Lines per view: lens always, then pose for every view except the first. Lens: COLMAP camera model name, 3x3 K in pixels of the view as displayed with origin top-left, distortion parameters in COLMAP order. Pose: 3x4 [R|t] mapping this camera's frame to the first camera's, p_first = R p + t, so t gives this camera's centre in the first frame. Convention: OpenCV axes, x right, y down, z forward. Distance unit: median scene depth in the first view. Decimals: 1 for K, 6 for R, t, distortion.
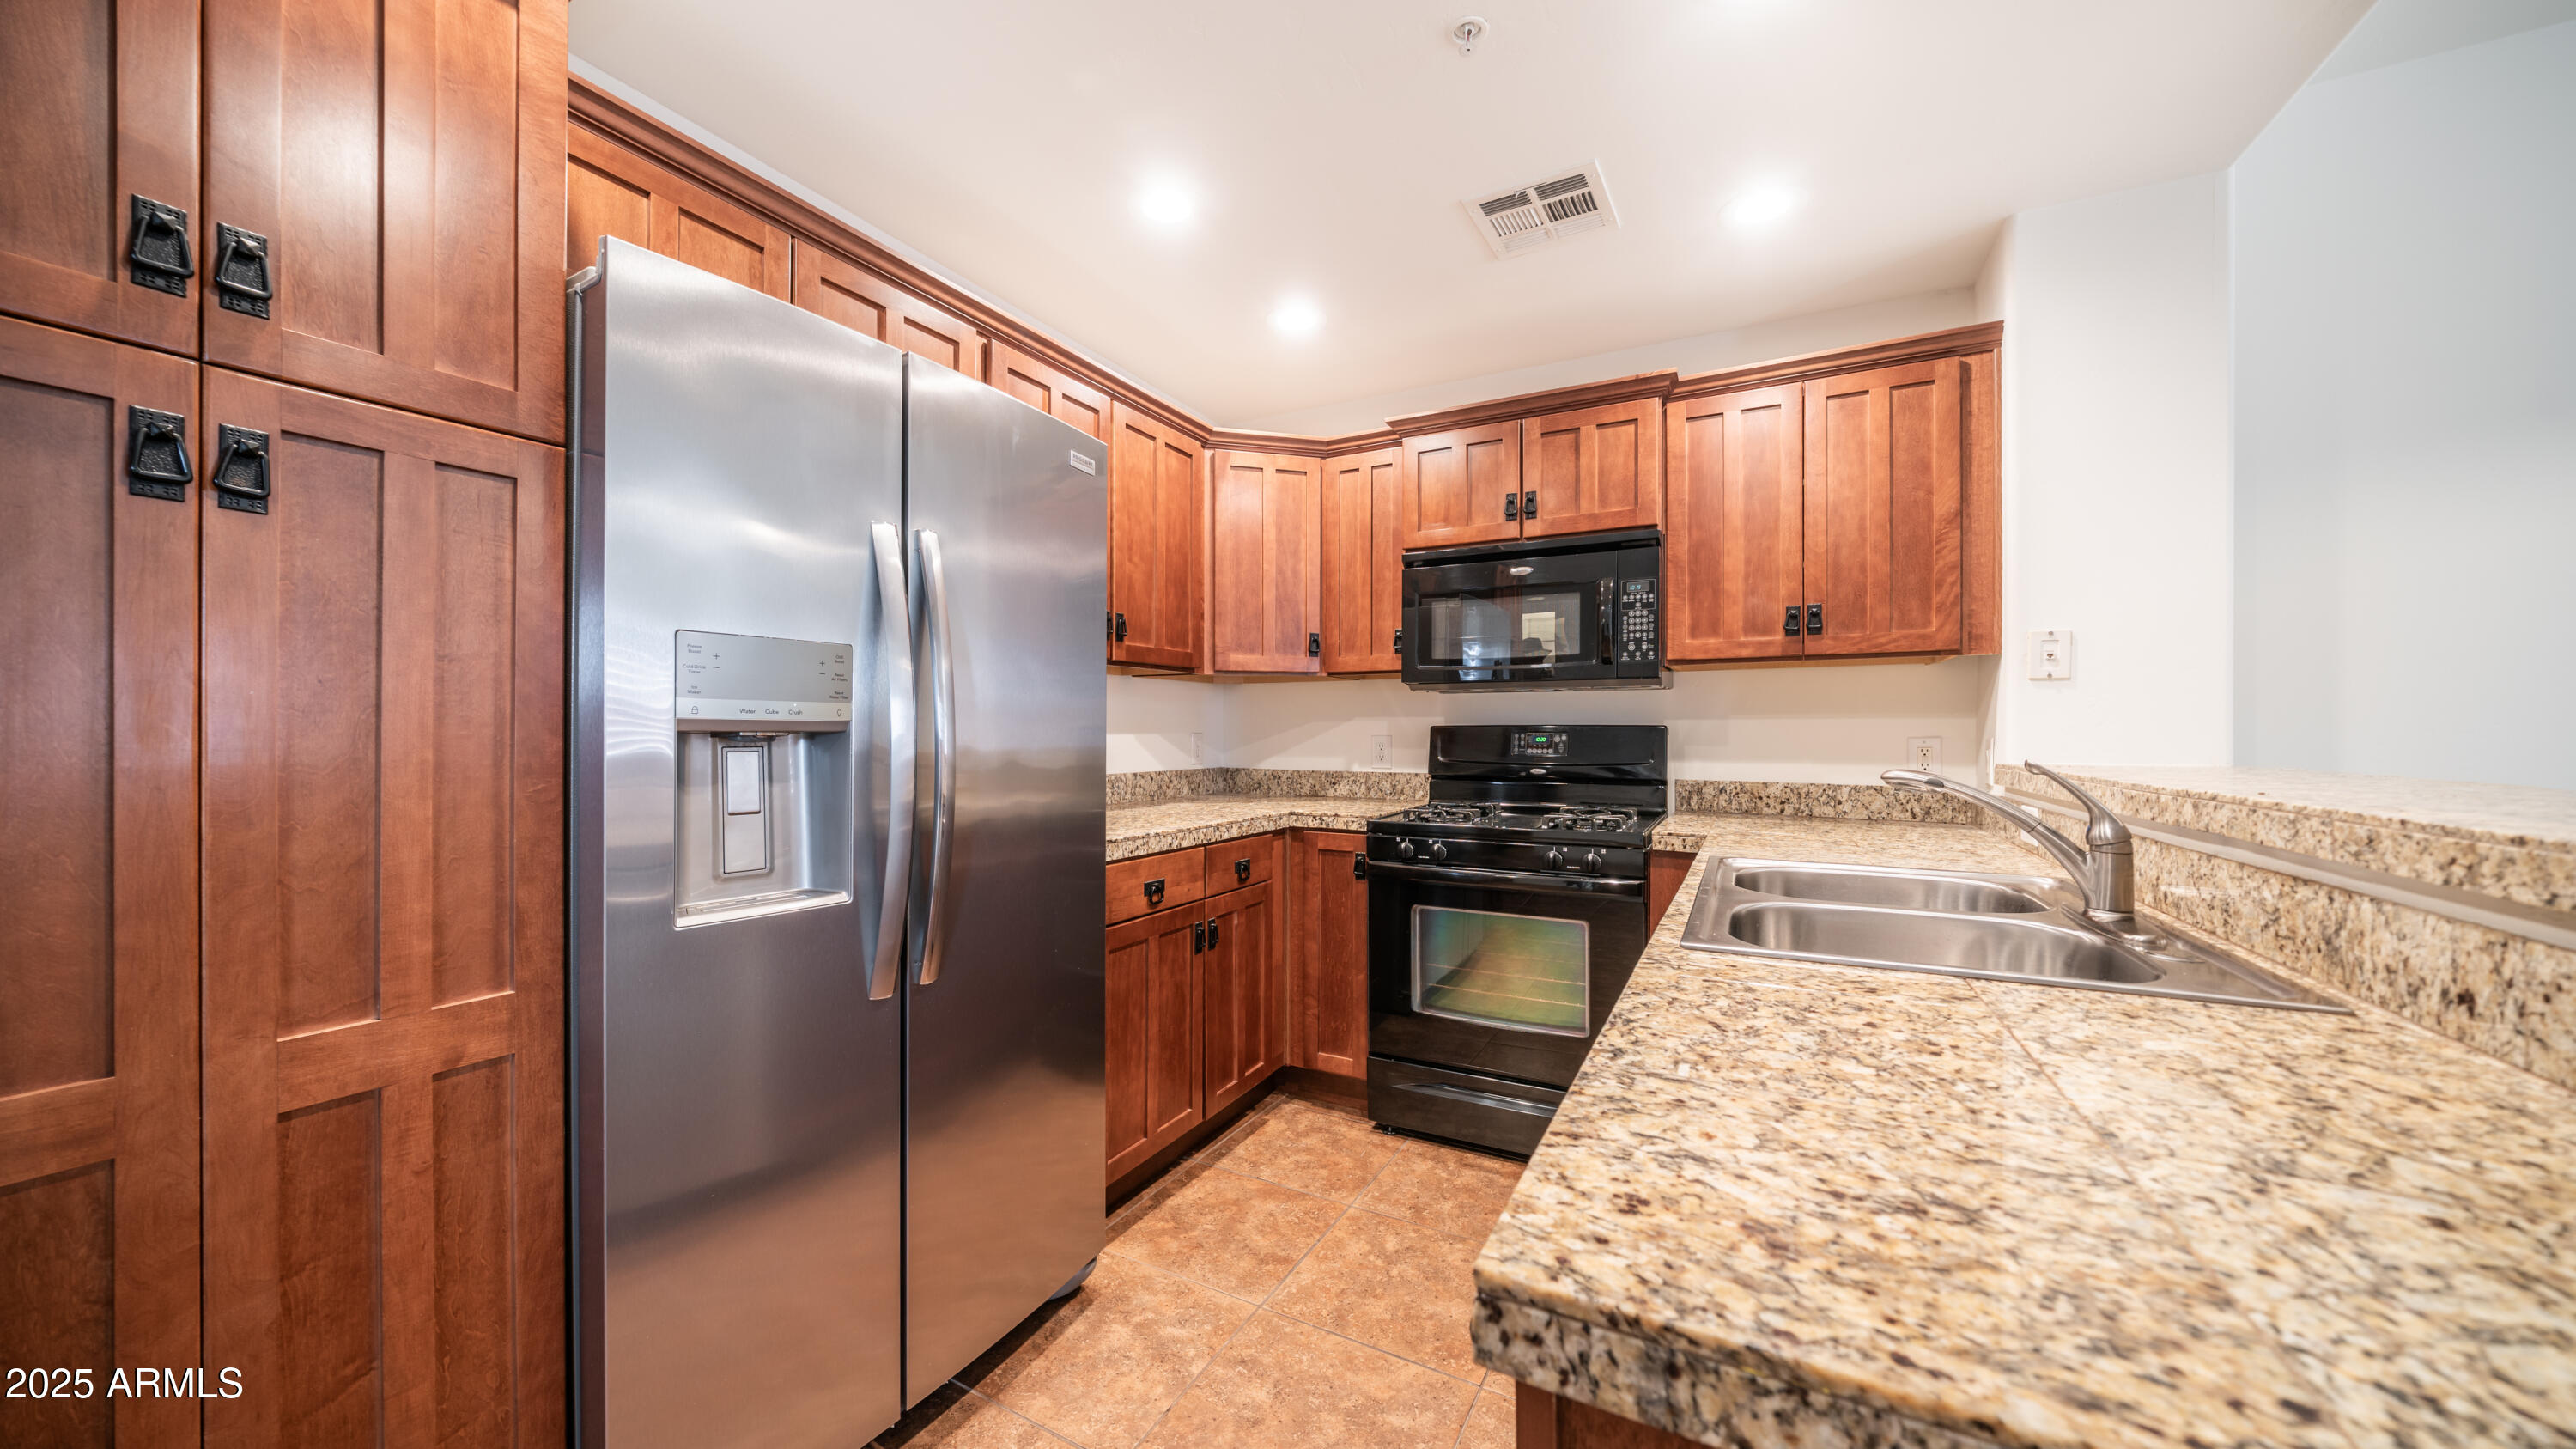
lens RADIAL K [[890.9, 0, 1280.0], [0, 890.9, 730.4], [0, 0, 1]] dist [-0.009535, 0.000052]
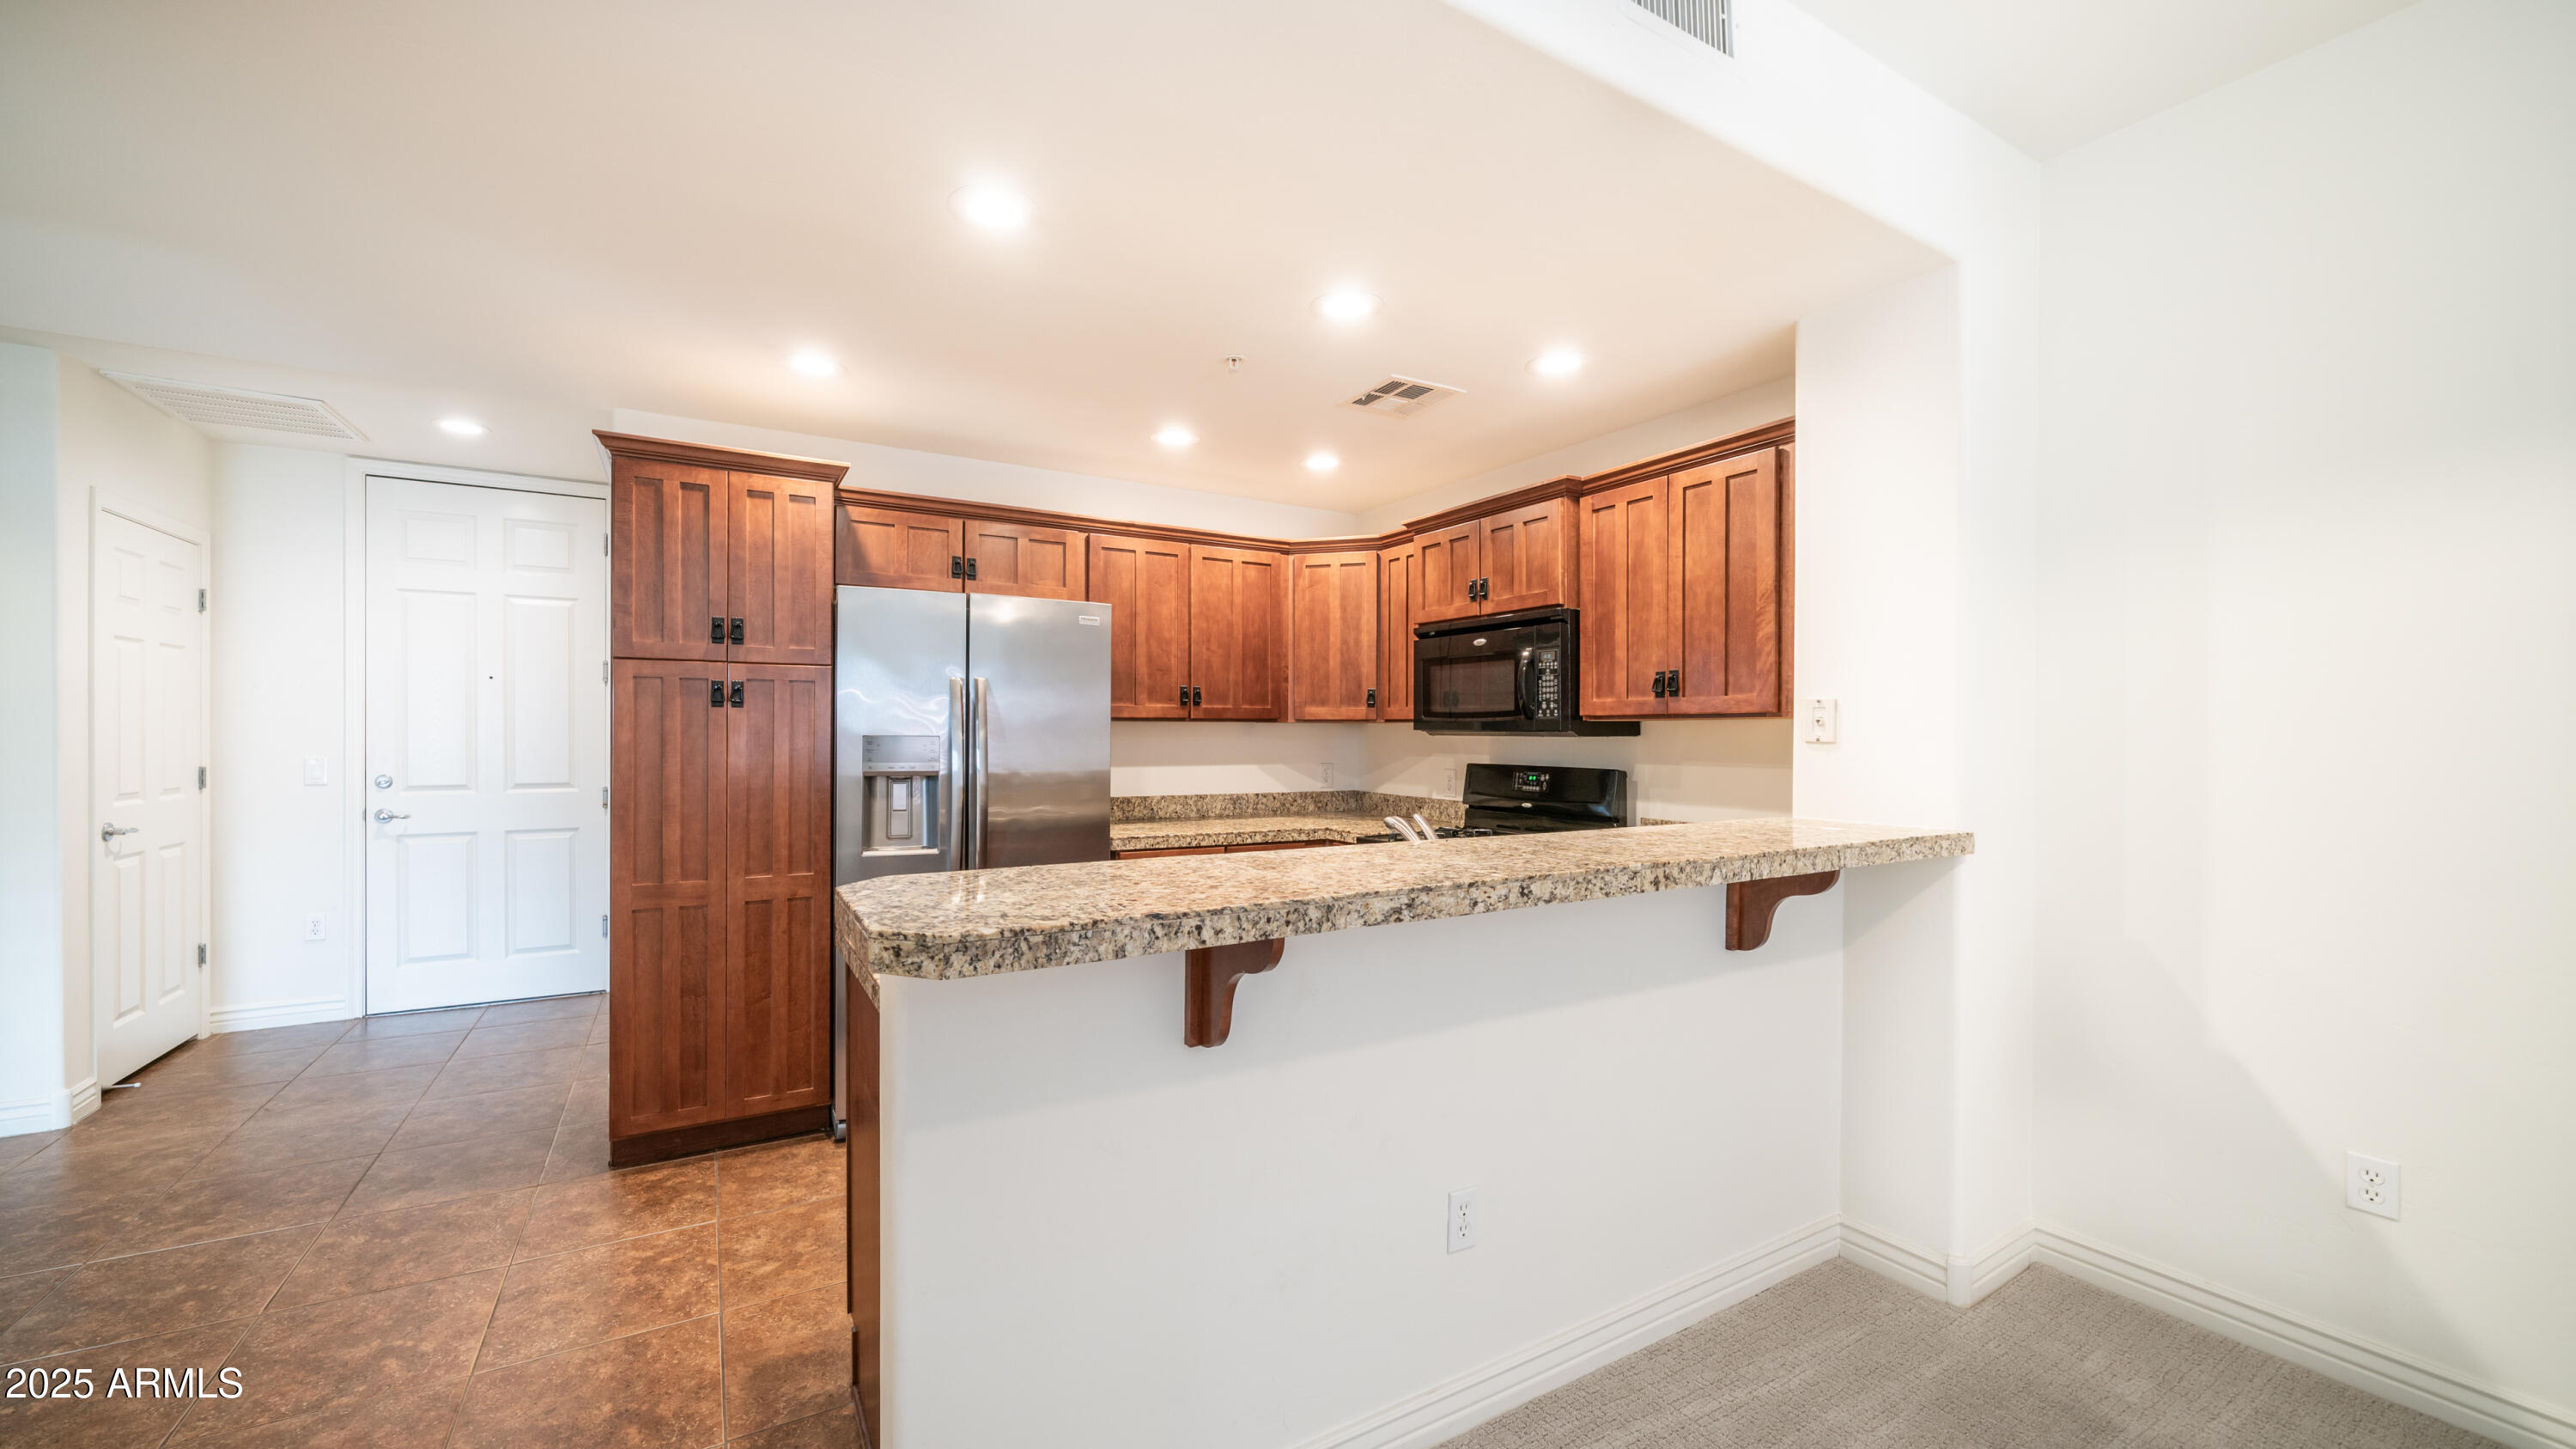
lens RADIAL K [[987.9, 0, 1246.9], [0, 987.9, 725.4], [0, 0, 1]] dist [-0.002542, 0.000063]
pose [[0.844591, 0.000336, -0.535411, 0.774236], [-0.003099, 0.999986, -0.004261, -0.060421], [0.535402, 0.005258, 0.844581, -0.346391]]
